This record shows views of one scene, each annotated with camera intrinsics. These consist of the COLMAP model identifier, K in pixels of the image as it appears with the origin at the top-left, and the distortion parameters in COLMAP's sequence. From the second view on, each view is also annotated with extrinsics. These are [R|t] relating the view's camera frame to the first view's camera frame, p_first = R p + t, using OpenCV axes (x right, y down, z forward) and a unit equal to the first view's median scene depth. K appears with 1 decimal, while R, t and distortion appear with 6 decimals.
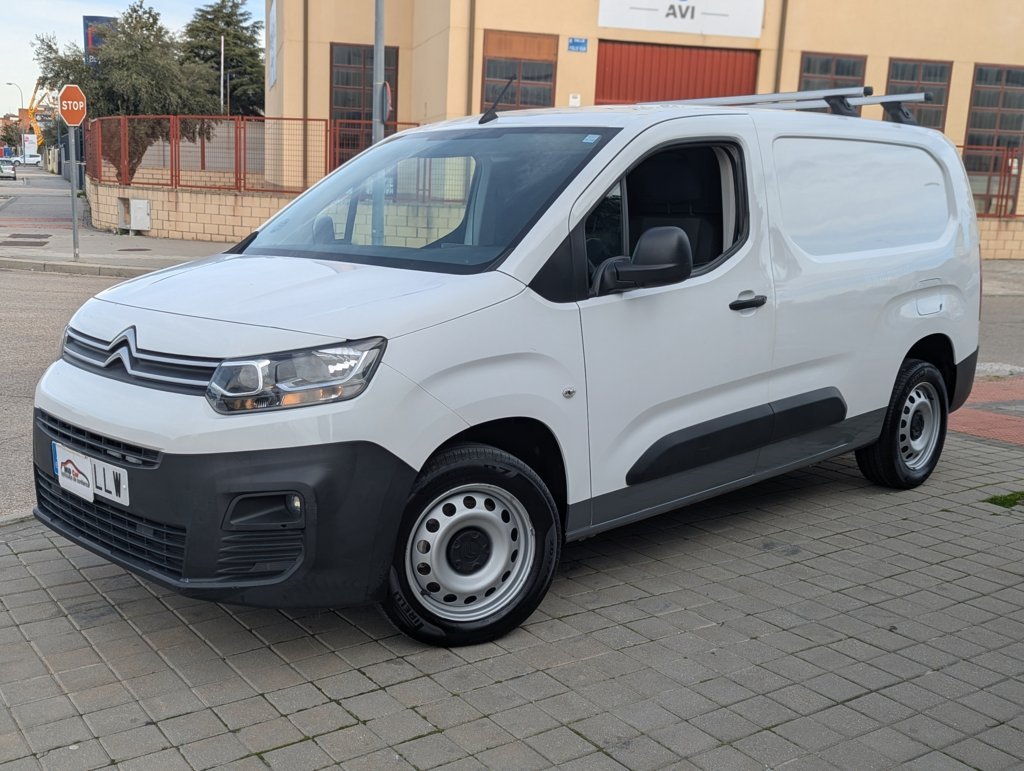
lens RADIAL K [[1130.6, 0, 507.9], [0, 1130.6, 398.7], [0, 0, 1]] dist [0.038750, 0.010868]
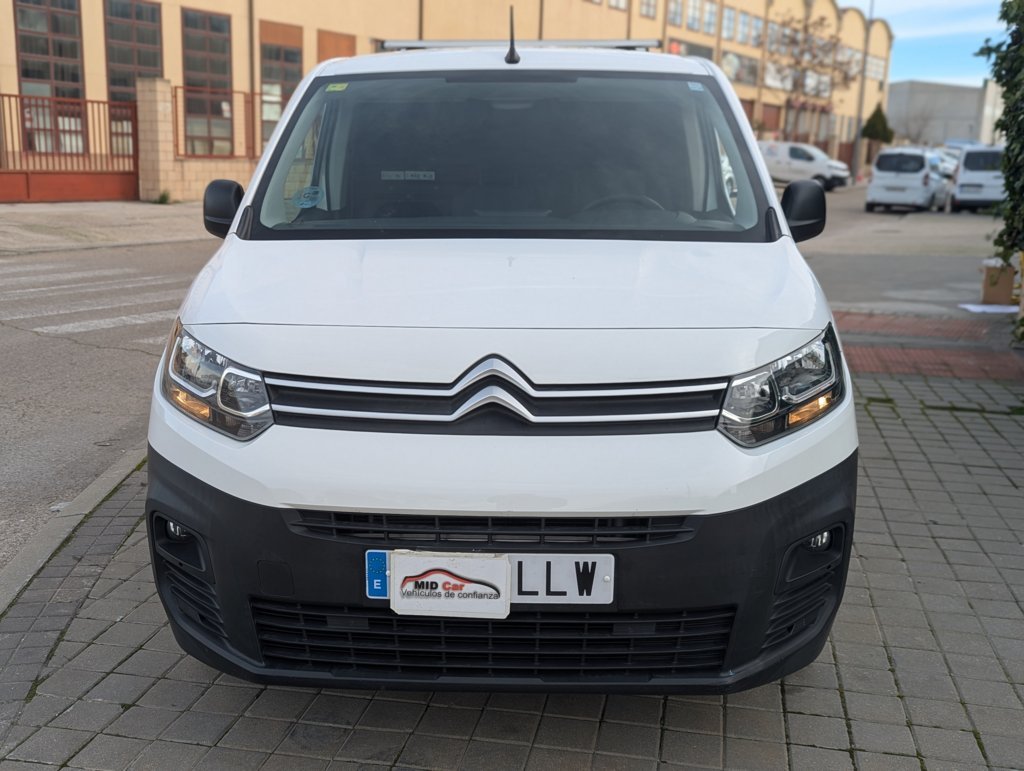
lens RADIAL K [[1097.9, 0, 514.0], [0, 1097.9, 413.5], [0, 0, 1]] dist [0.062791, -0.073461]
pose [[0.715914, -0.175216, 0.675845, -0.789944], [0.128135, 0.984530, 0.119512, -0.108398], [-0.686330, 0.001039, 0.727290, 0.518540]]
